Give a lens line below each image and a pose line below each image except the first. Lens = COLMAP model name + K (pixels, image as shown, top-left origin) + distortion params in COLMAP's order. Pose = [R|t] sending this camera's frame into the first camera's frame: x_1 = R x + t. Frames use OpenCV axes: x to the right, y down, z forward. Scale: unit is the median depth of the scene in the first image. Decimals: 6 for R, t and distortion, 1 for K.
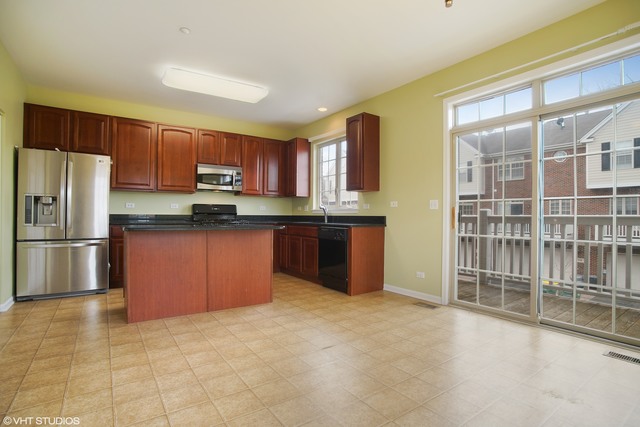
lens RADIAL K [[306.3, 0, 322.6], [0, 306.3, 216.3], [0, 0, 1]] dist [-0.030697, 0.000243]
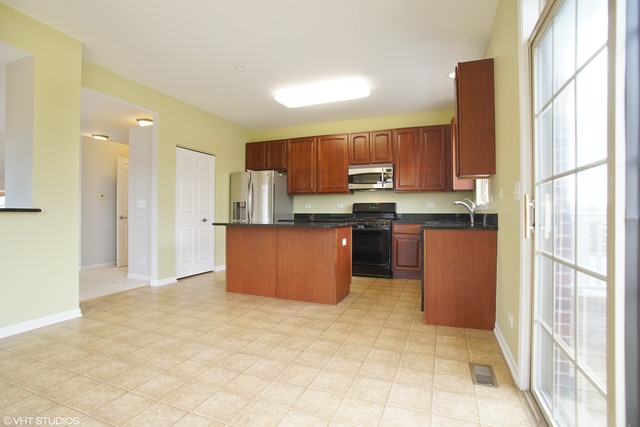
lens RADIAL K [[317.5, 0, 334.1], [0, 317.5, 206.4], [0, 0, 1]] dist [-0.031650, 0.000245]
pose [[0.570032, -0.024818, -0.821248, 0.515919], [-0.001165, 0.999518, -0.031013, 0.005557], [0.821622, 0.018635, 0.569728, 0.351965]]
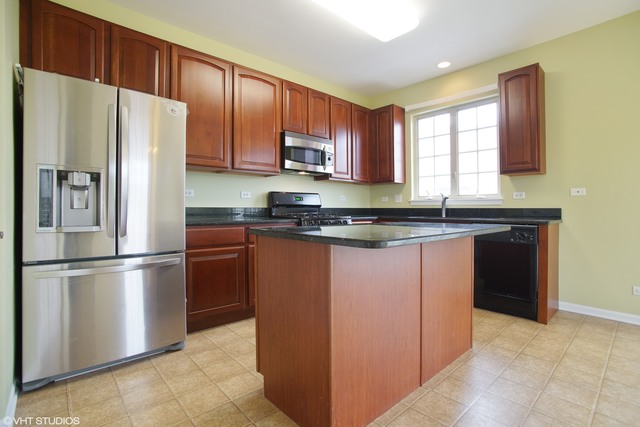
lens RADIAL K [[317.5, 0, 334.1], [0, 317.5, 206.4], [0, 0, 1]] dist [-0.031650, 0.000245]
pose [[0.992890, -0.004053, 0.118965, -0.420700], [0.004854, 0.999967, -0.006449, -0.002472], [-0.118935, 0.006980, 0.992877, 0.322501]]
